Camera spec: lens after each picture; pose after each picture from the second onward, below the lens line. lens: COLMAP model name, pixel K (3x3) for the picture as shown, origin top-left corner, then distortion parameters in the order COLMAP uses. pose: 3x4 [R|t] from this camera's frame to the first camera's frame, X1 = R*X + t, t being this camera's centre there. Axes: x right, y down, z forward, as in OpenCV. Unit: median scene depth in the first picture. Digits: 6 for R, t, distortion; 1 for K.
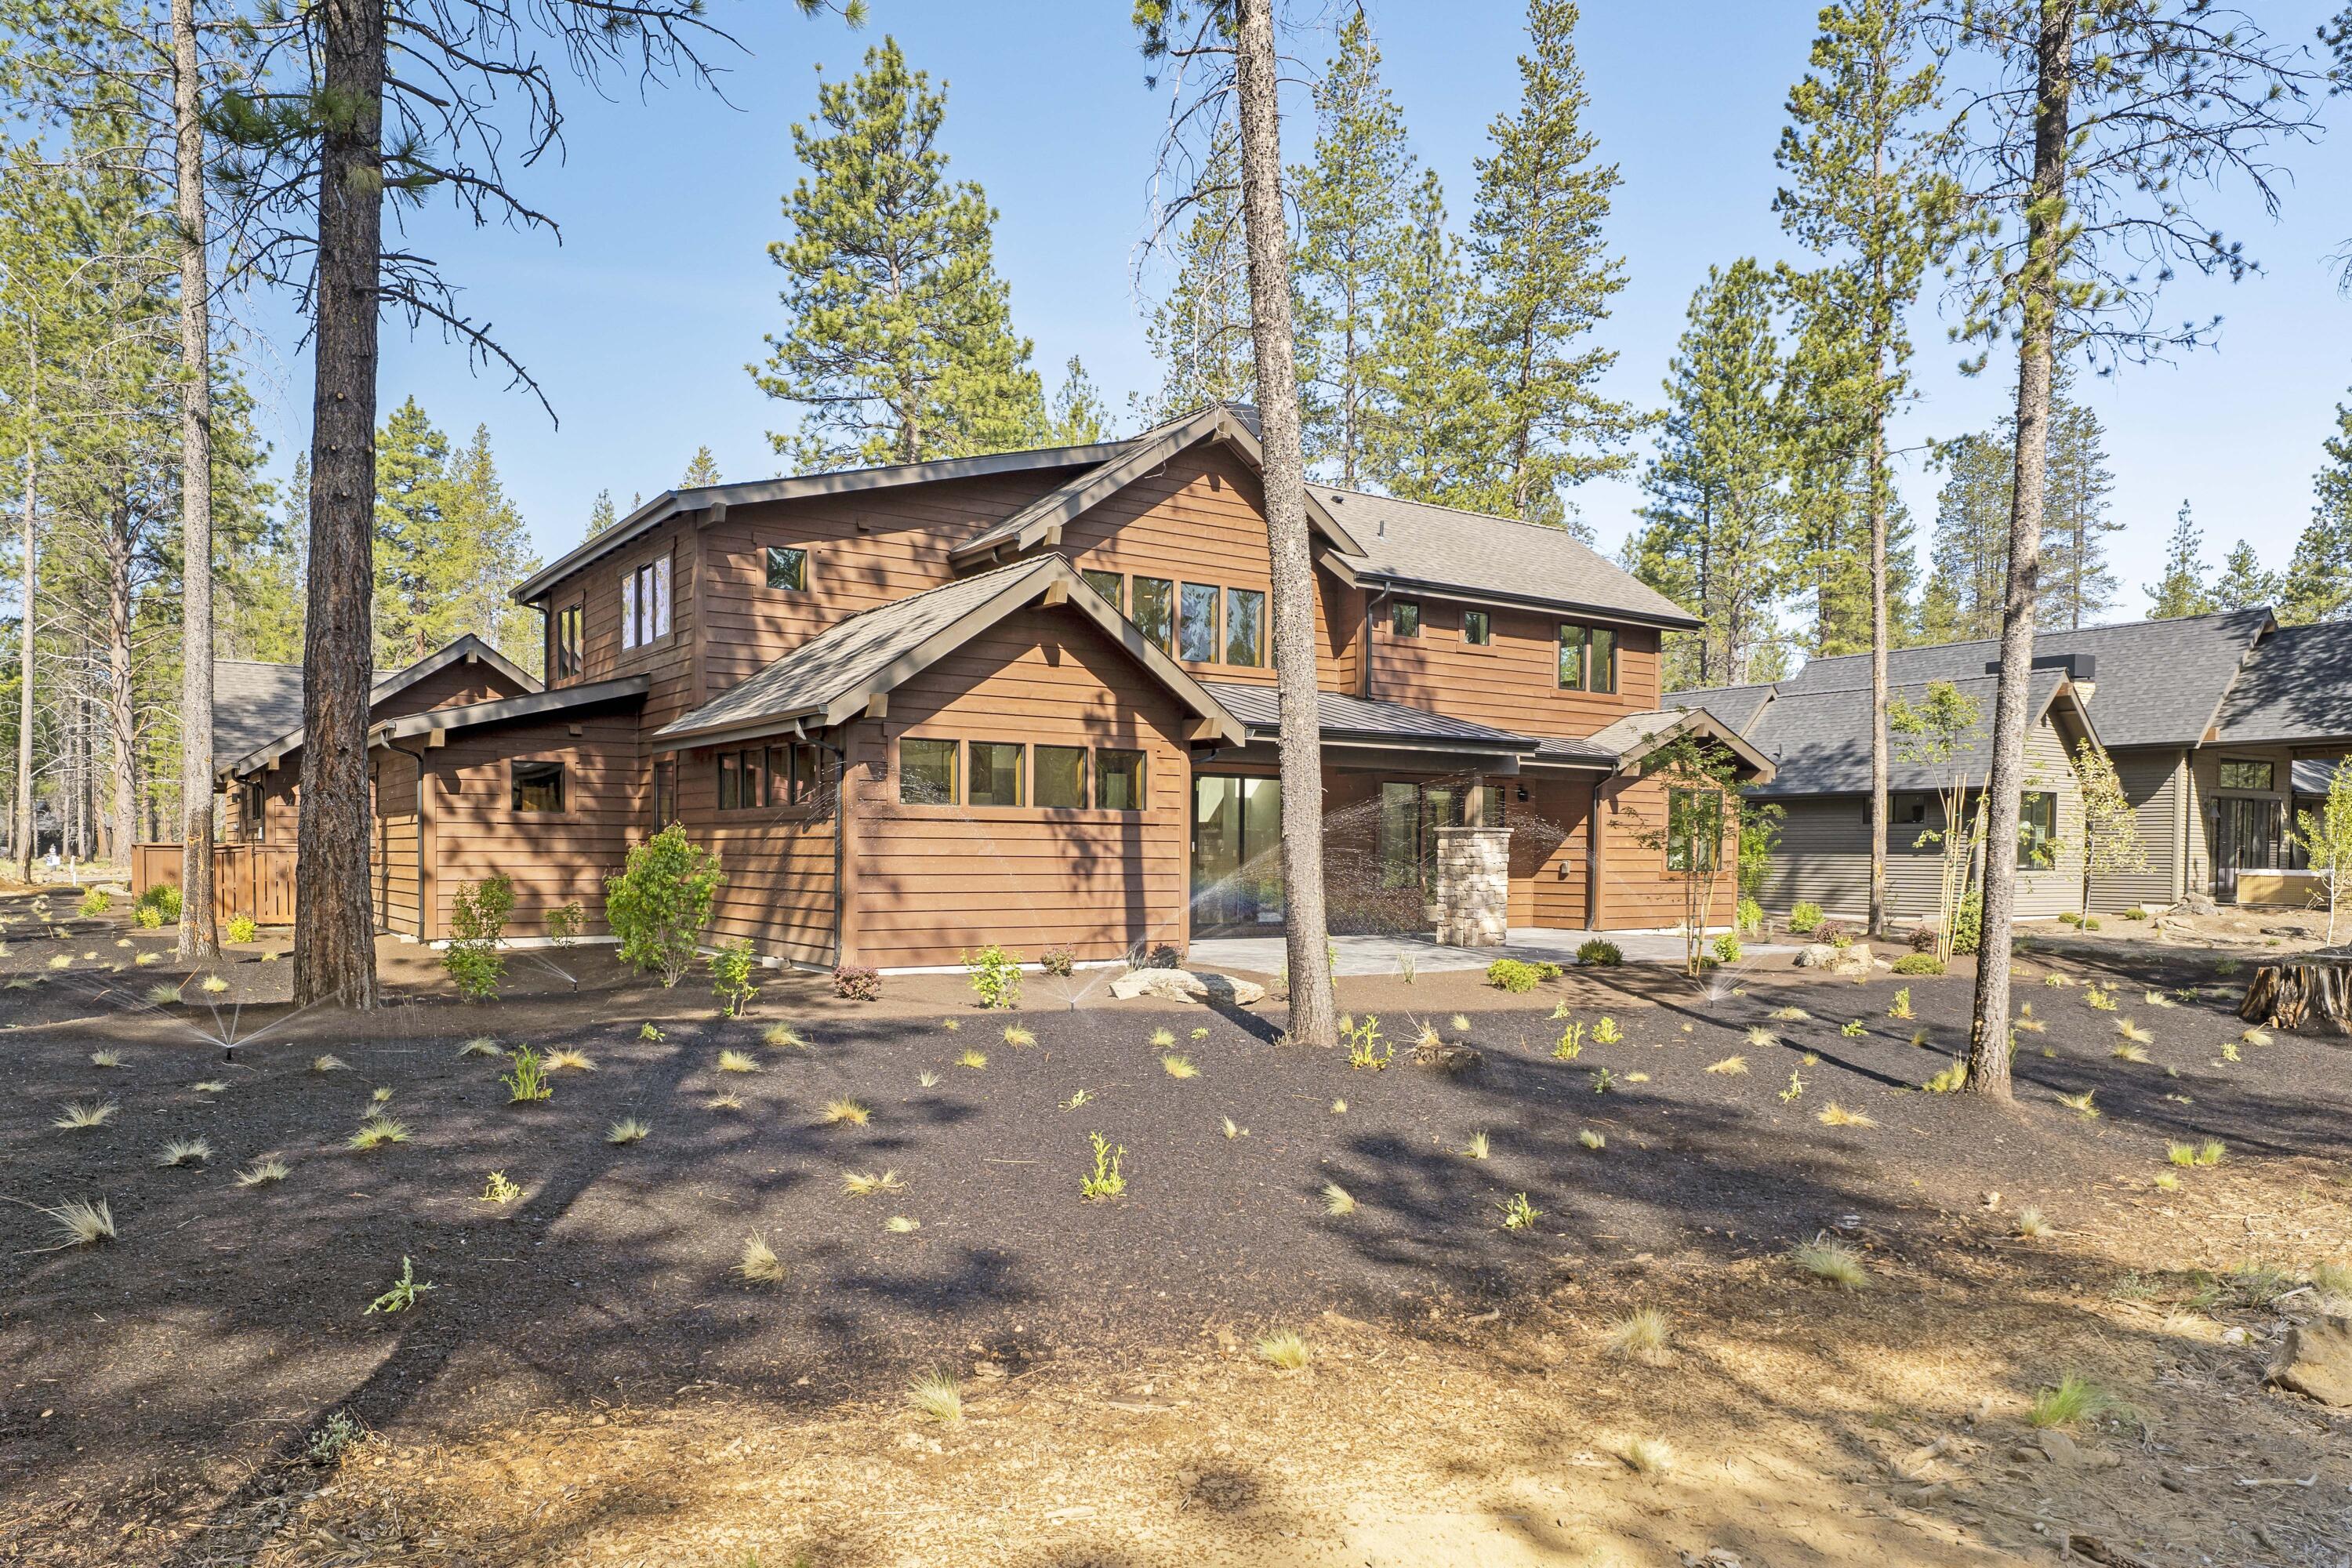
lens RADIAL K [[1503.0, 0, 1177.0], [0, 1503.0, 897.6], [0, 0, 1]] dist [-0.004149, -0.001081]
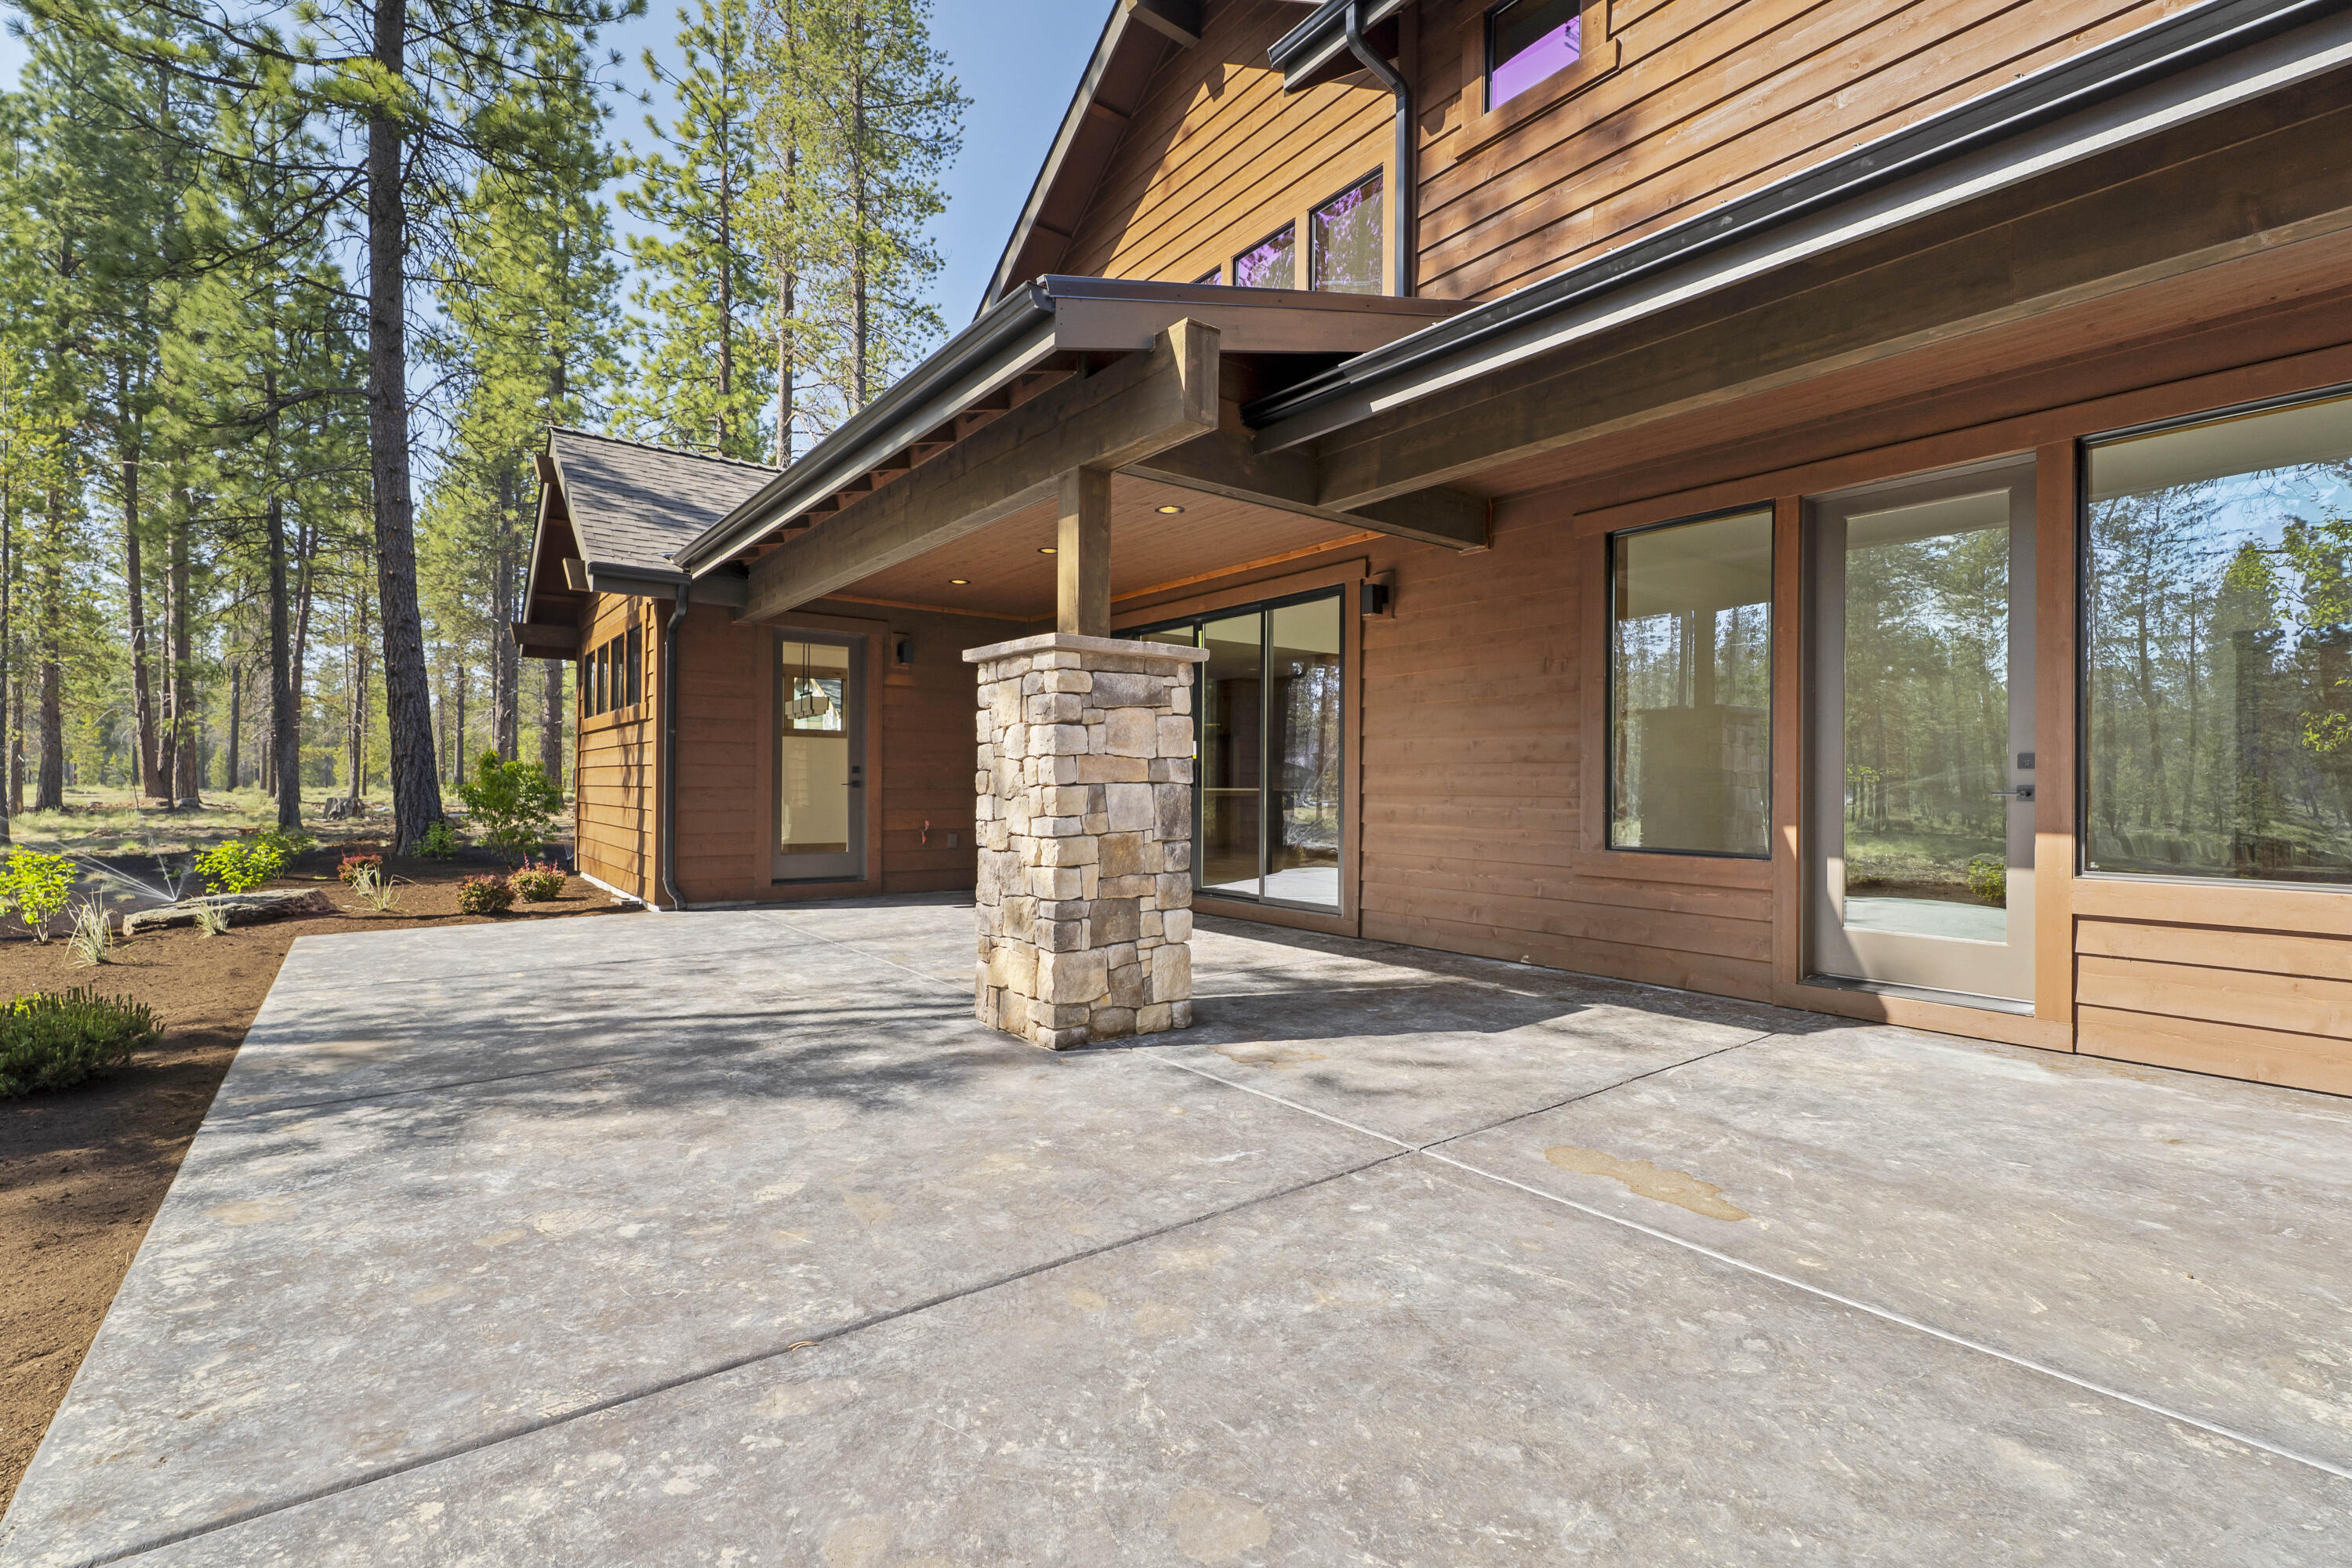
lens RADIAL K [[1050.5, 0, 1176.0], [0, 1050.5, 784.0], [0, 0, 1]] dist [0.001740, -0.015413]
pose [[0.045025, -0.008000, -0.998954, 0.421715], [-0.036613, 0.999283, -0.009653, -0.017447], [0.998315, 0.037010, 0.044699, 1.021644]]
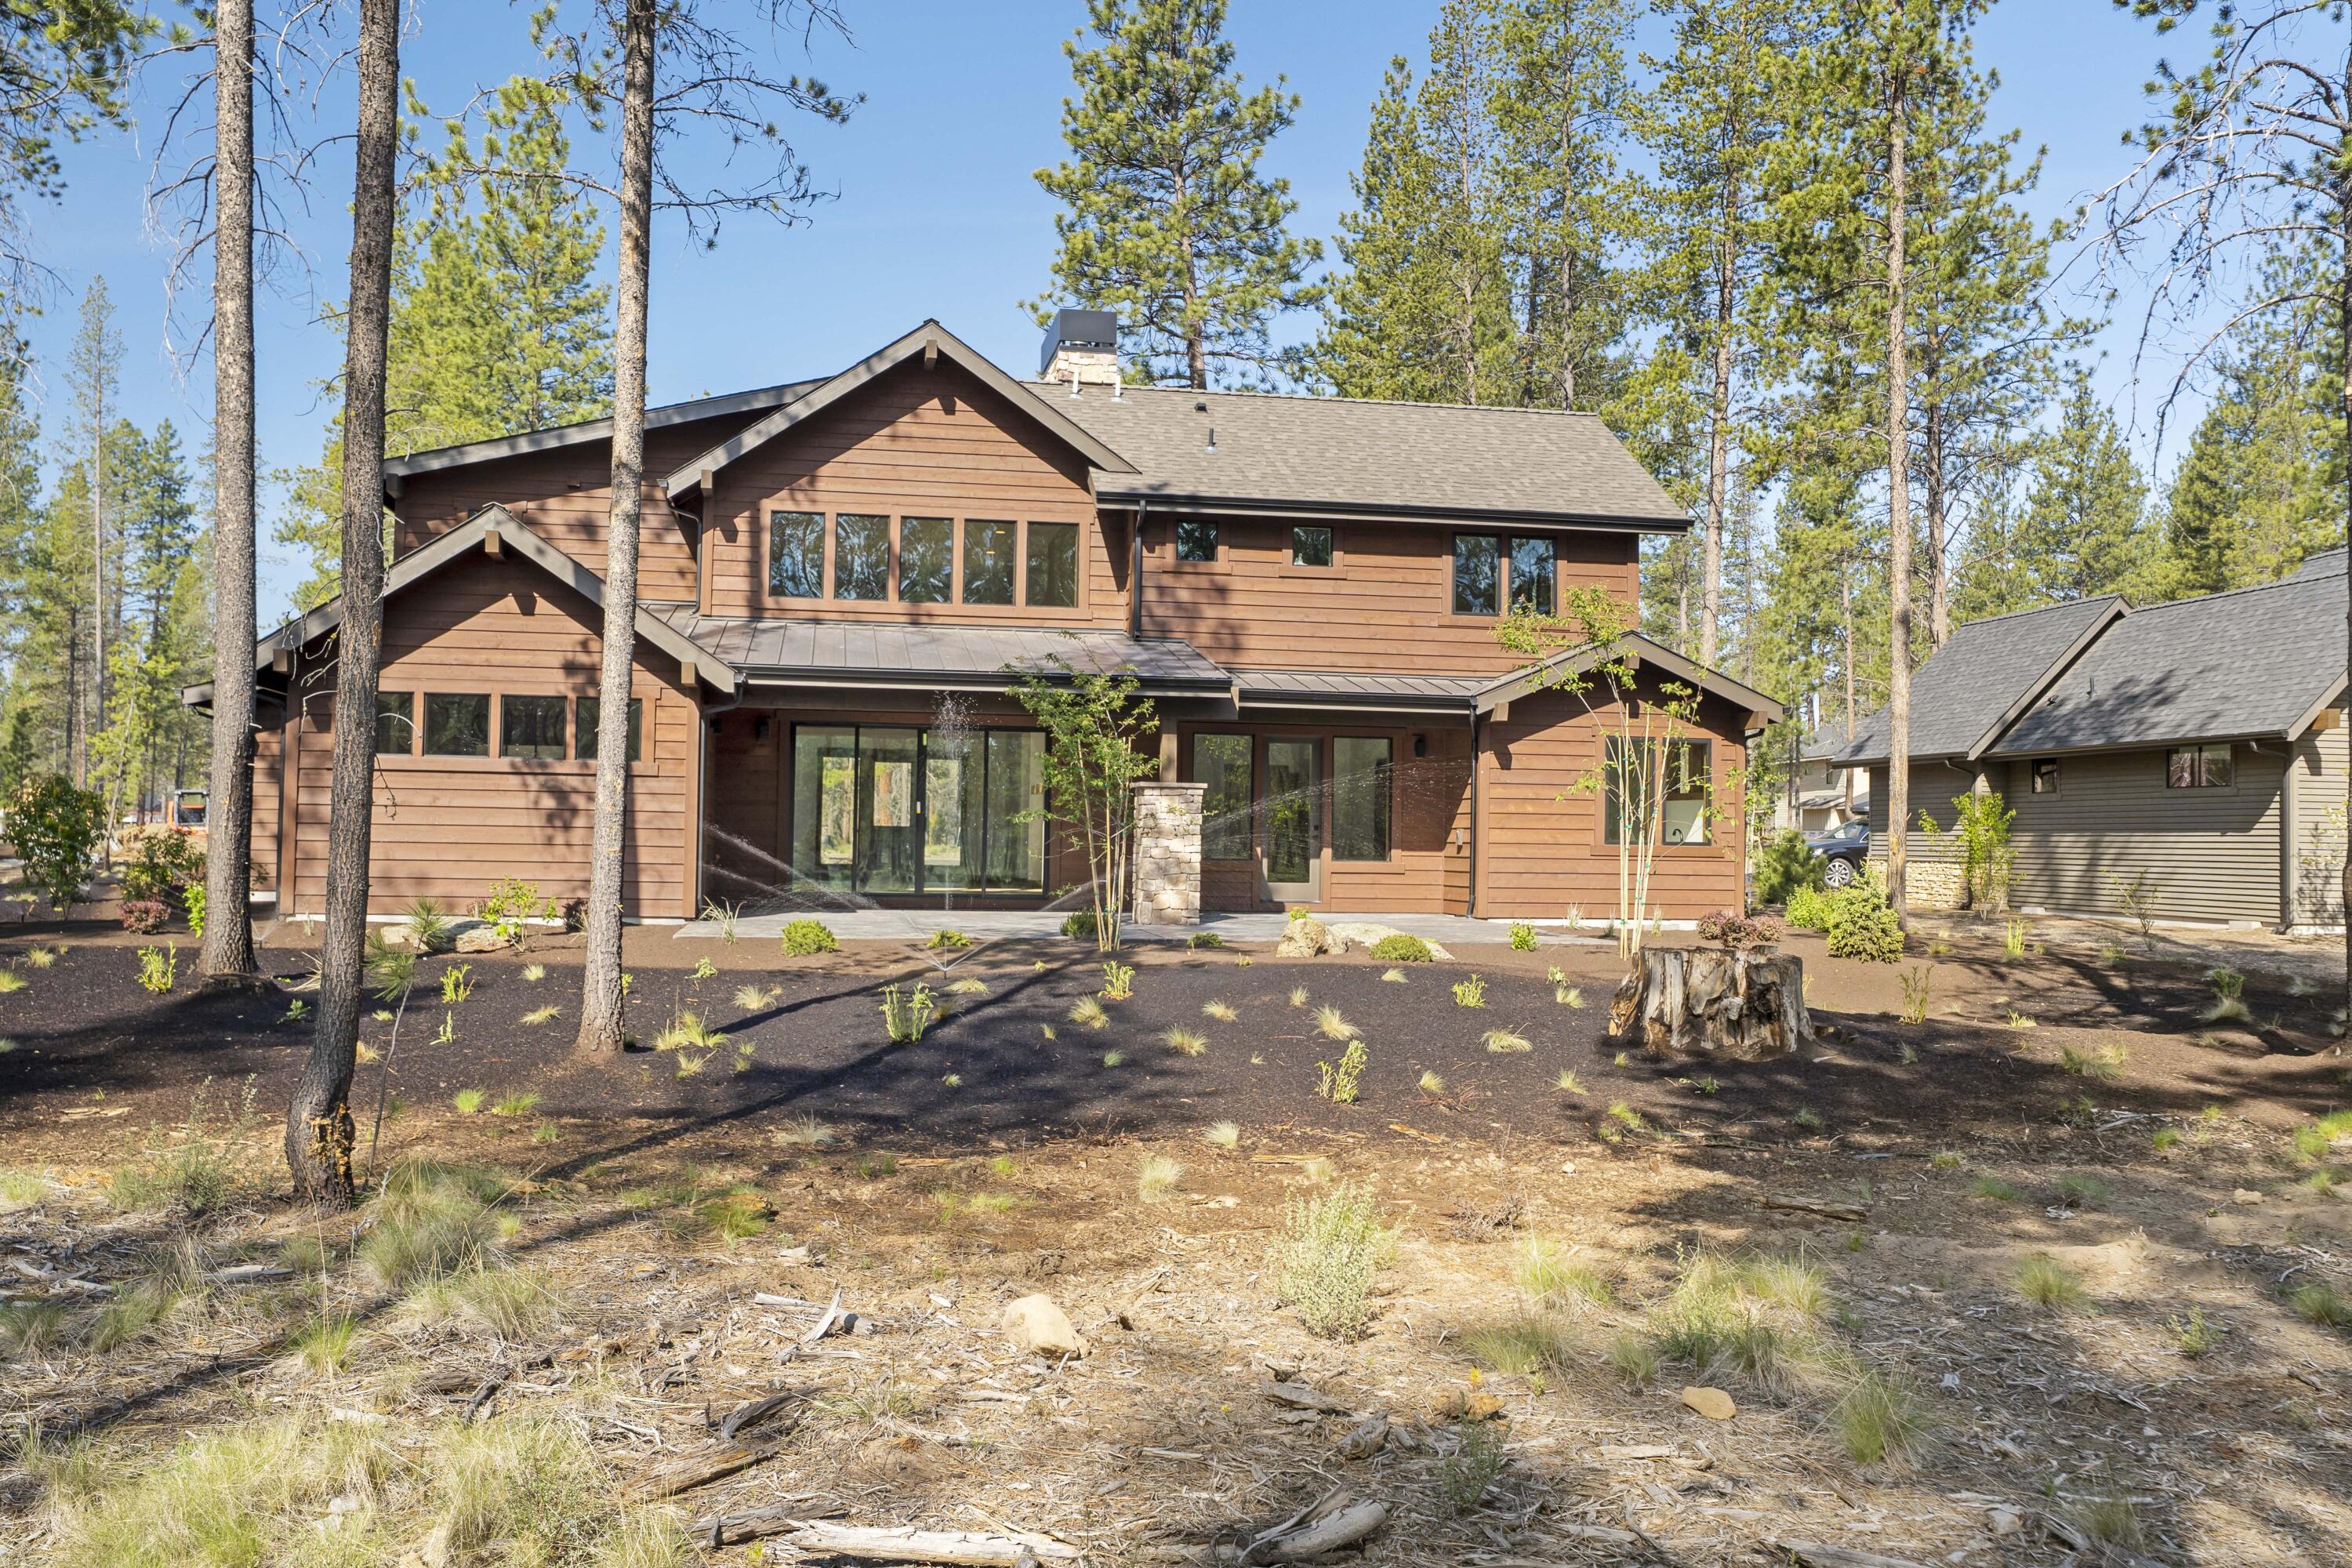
lens RADIAL K [[1839.6, 0, 1176.0], [0, 1839.6, 784.0], [0, 0, 1]] dist [-0.006796, 0.001602]
pose [[0.913715, -0.004443, -0.406330, 0.626867], [-0.021910, 0.997947, -0.060182, 0.015962], [0.405763, 0.063892, 0.911742, 0.062302]]
